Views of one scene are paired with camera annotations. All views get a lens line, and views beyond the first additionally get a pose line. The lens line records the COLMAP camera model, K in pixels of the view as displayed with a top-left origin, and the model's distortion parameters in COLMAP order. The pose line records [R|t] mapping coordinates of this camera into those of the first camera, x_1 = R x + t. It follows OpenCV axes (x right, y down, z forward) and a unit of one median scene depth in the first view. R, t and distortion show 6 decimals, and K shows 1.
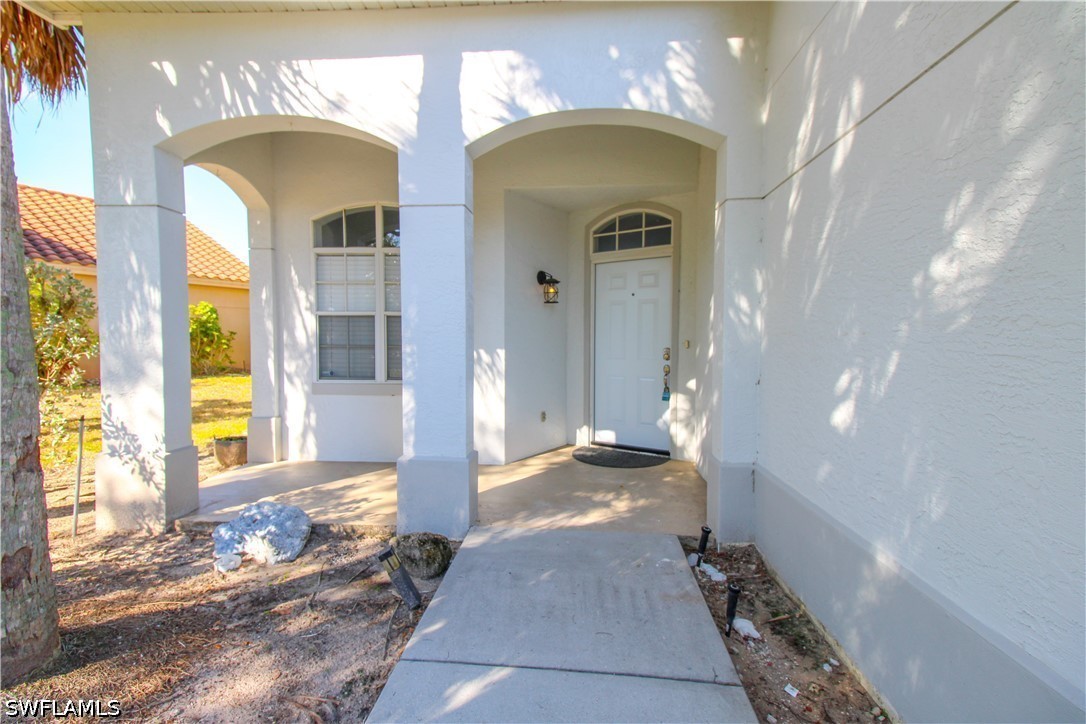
lens RADIAL K [[505.6, 0, 543.0], [0, 505.6, 358.0], [0, 0, 1]] dist [-0.001929, -0.000599]
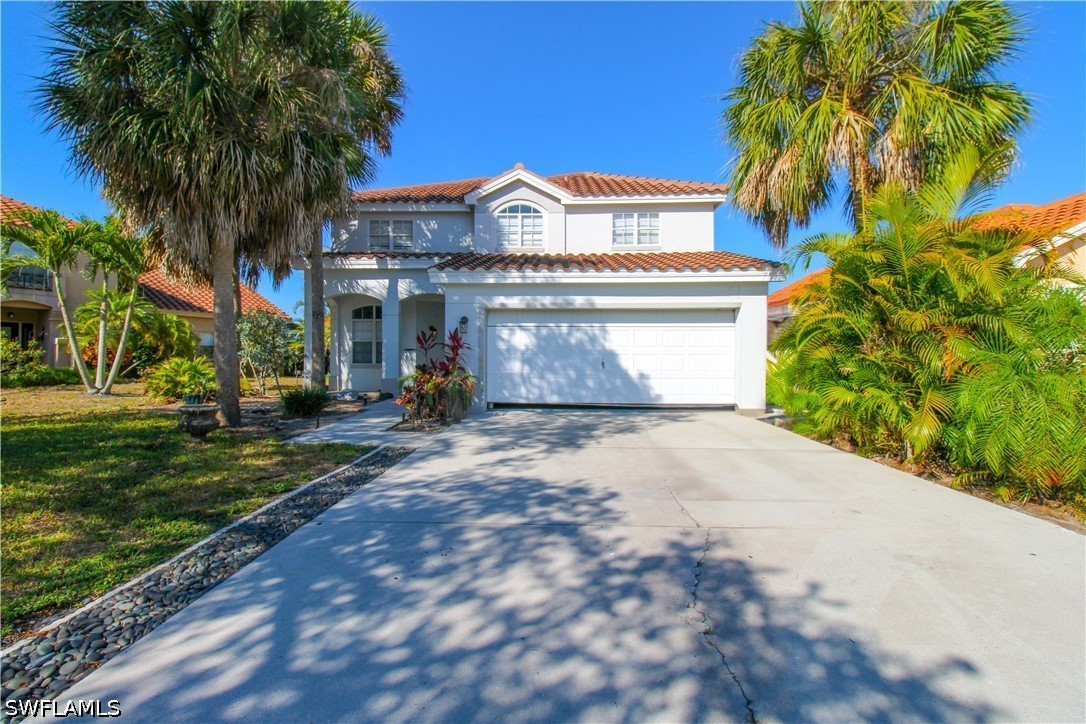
lens RADIAL K [[505.6, 0, 543.0], [0, 505.6, 358.0], [0, 0, 1]] dist [-0.001929, -0.000599]
pose [[0.998482, -0.000363, 0.055082, 0.523771], [0.002692, 0.999105, -0.042213, 0.145482], [-0.055017, 0.042297, 0.997589, -2.085634]]
